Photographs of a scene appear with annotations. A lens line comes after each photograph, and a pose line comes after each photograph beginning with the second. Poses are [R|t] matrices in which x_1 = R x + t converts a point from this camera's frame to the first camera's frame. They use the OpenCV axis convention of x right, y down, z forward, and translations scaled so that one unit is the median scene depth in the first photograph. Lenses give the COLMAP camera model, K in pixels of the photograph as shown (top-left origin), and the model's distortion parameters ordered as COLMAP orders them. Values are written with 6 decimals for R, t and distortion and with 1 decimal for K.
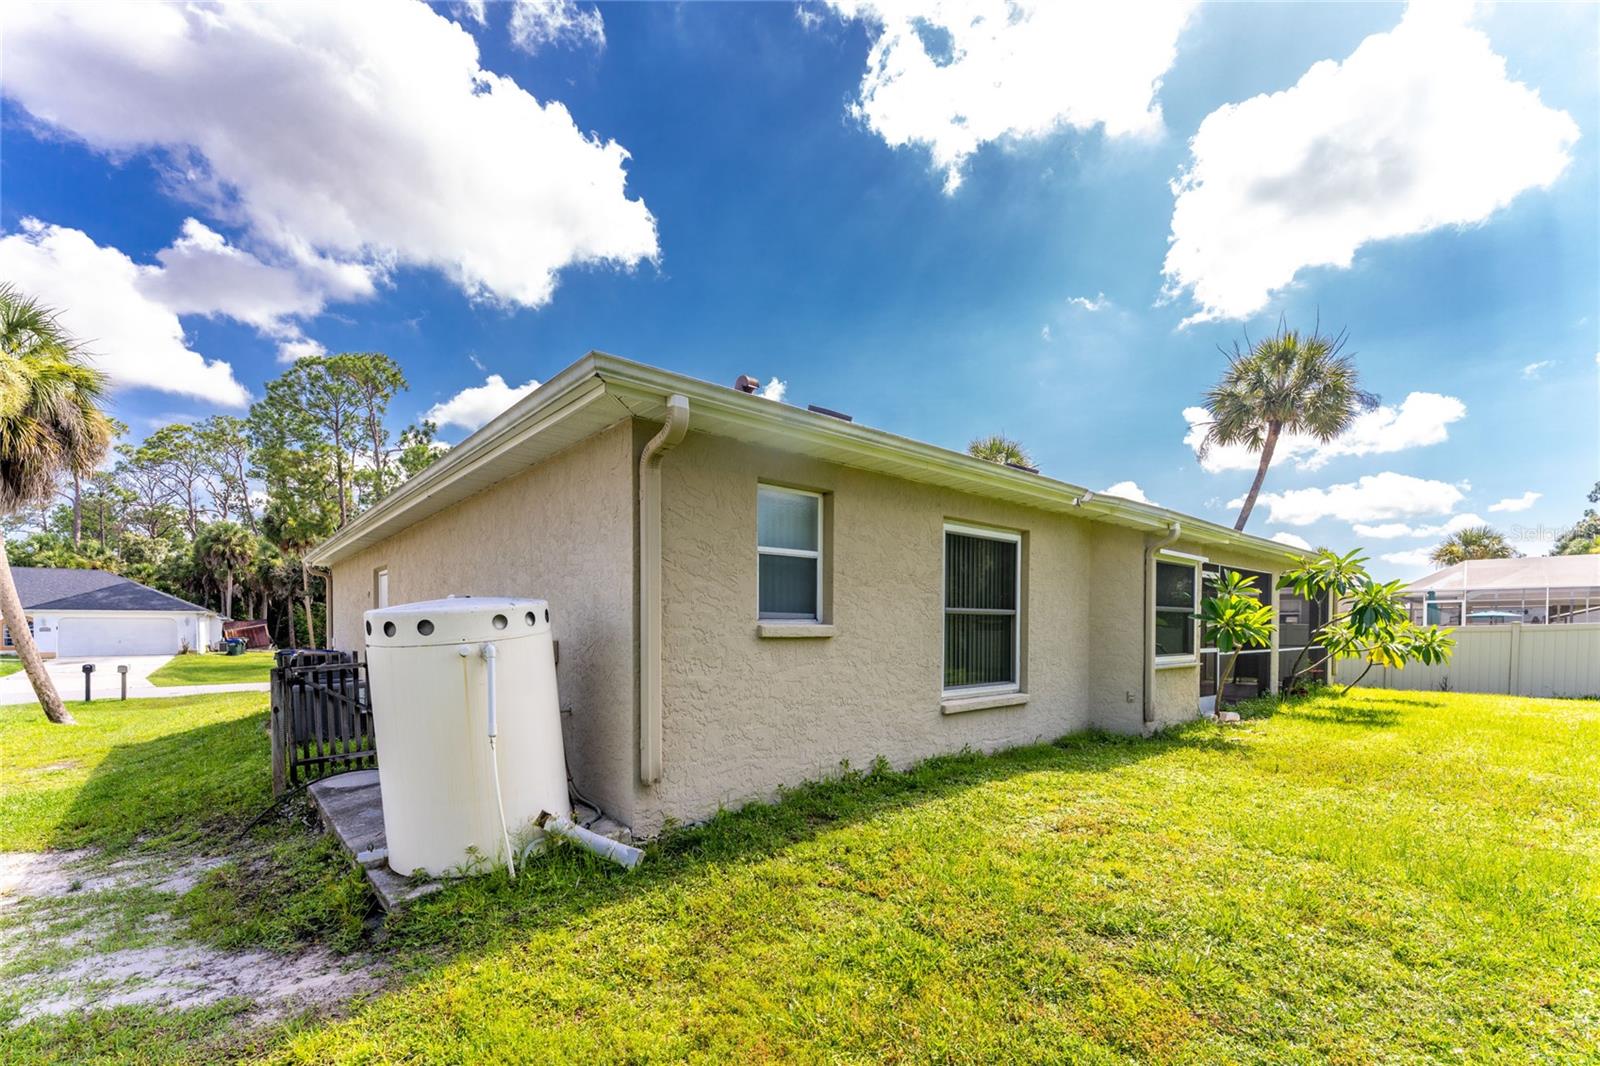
lens RADIAL K [[691.1, 0, 790.8], [0, 691.1, 636.7], [0, 0, 1]] dist [0.024227, 0.000105]
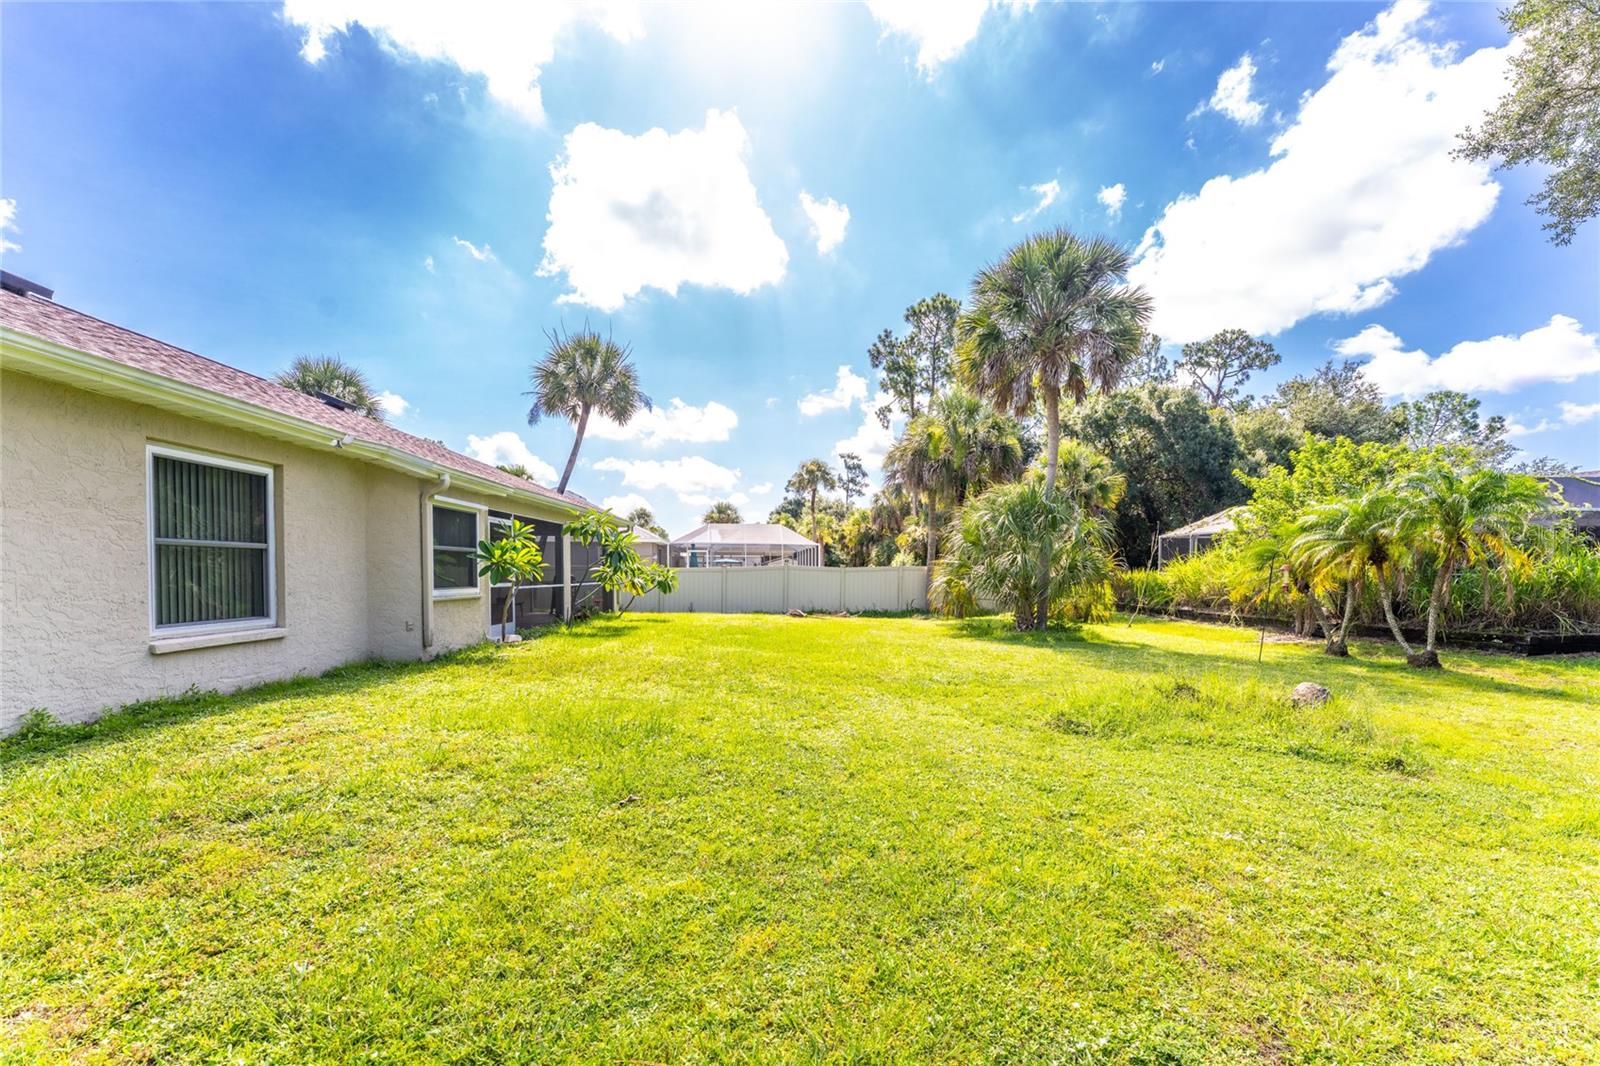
lens RADIAL K [[669.5, 0, 794.4], [0, 669.5, 592.6], [0, 0, 1]] dist [0.000932, 0.000350]
pose [[0.664444, -0.022265, 0.747006, 0.108217], [0.007055, 0.999698, 0.023521, 0.013548], [-0.747304, -0.010358, 0.664401, -0.192156]]
